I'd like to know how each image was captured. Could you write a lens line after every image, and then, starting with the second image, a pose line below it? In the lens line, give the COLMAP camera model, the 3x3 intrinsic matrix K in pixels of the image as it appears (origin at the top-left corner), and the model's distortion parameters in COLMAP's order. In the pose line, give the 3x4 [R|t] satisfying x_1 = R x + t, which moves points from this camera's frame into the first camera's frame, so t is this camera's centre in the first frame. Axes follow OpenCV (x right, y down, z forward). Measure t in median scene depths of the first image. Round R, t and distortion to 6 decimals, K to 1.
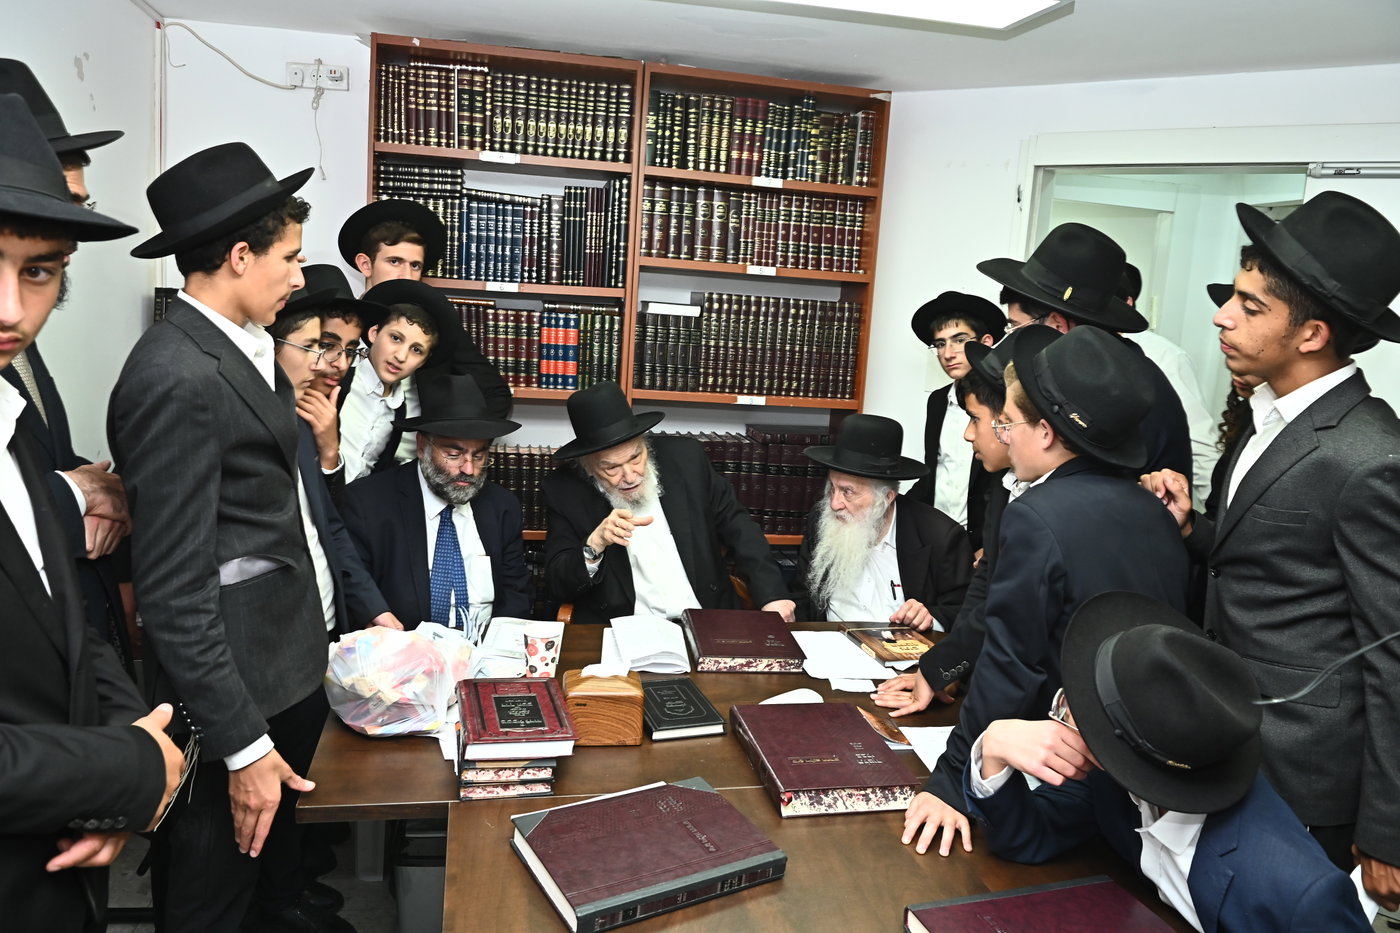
lens RADIAL K [[950.1, 0, 700.0], [0, 950.1, 466.5], [0, 0, 1]] dist [-0.057626, 0.000516]
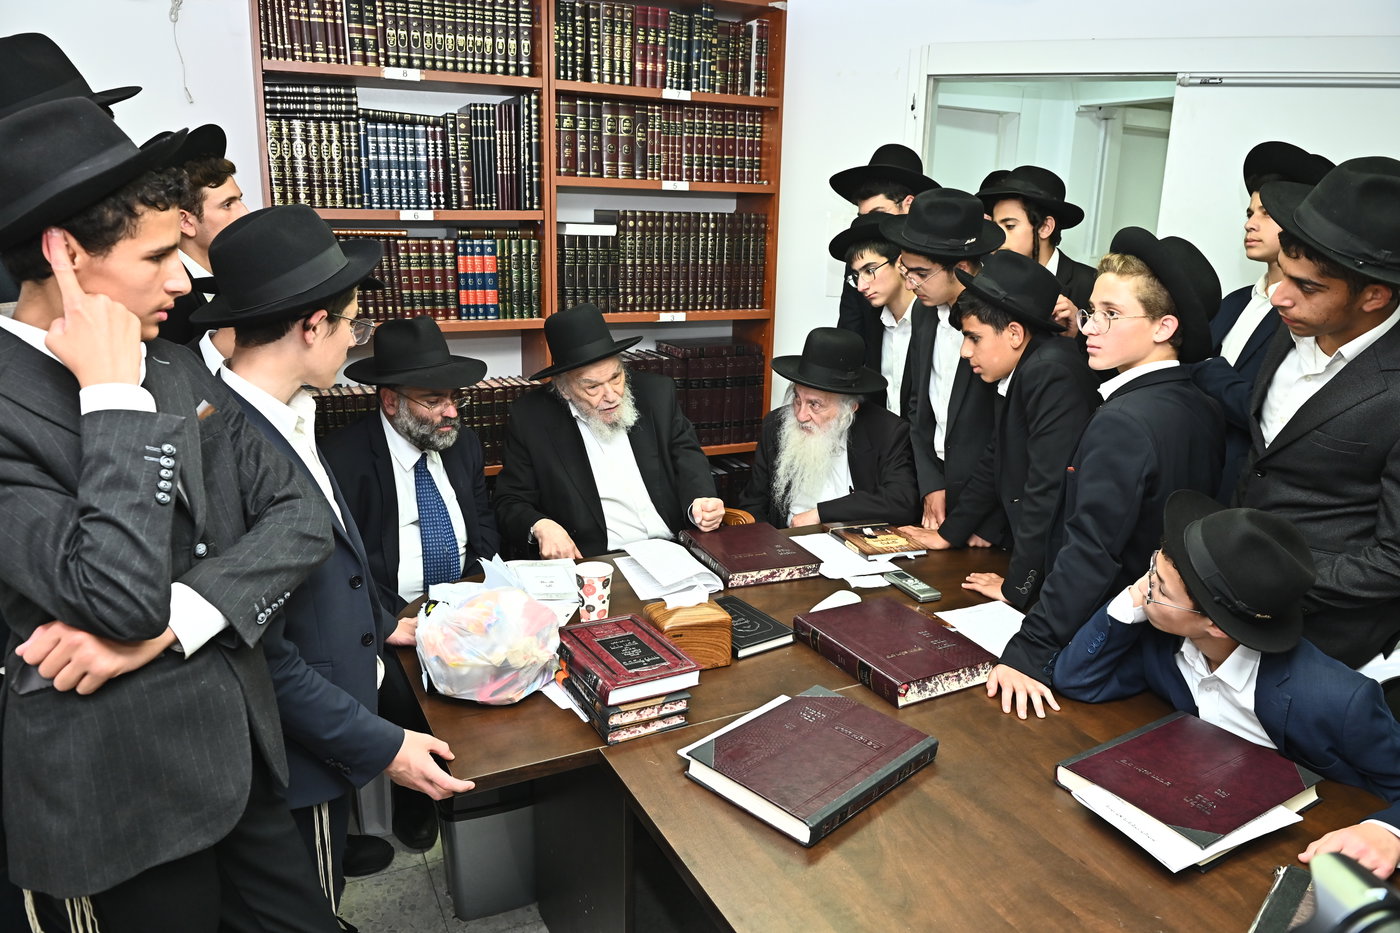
lens RADIAL K [[950.1, 0, 700.0], [0, 950.1, 466.5], [0, 0, 1]] dist [-0.057626, 0.000516]
pose [[0.968024, -0.104854, 0.227894, -0.169830], [0.081082, 0.990473, 0.111304, -0.023226], [-0.237393, -0.089267, 0.967303, 0.006376]]
